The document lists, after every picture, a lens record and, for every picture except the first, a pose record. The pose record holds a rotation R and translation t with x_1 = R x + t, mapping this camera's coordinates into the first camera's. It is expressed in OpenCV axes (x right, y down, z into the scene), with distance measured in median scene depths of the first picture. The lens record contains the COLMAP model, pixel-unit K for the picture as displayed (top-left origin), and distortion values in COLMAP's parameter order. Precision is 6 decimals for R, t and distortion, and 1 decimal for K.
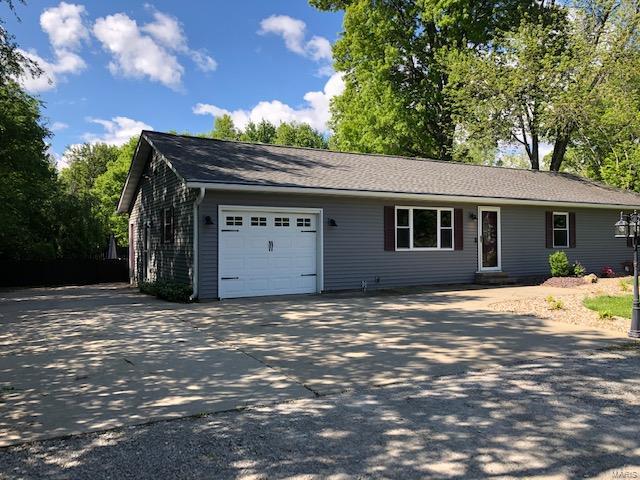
lens RADIAL K [[518.9, 0, 327.6], [0, 518.9, 230.6], [0, 0, 1]] dist [0.053409, -0.060985]
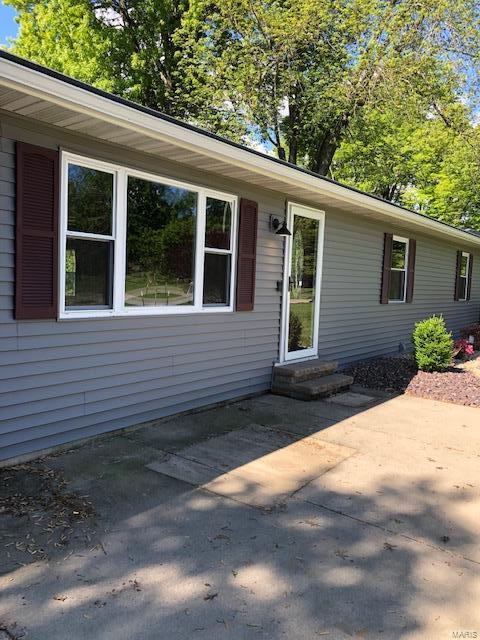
lens RADIAL K [[518.9, 0, 237.8], [0, 518.9, 313.9], [0, 0, 1]] dist [0.053409, -0.060985]
pose [[0.922922, 0.017725, 0.384578, 0.104934], [-0.055378, 0.994663, 0.087056, 0.006625], [-0.380982, -0.101643, 0.918978, 0.665975]]
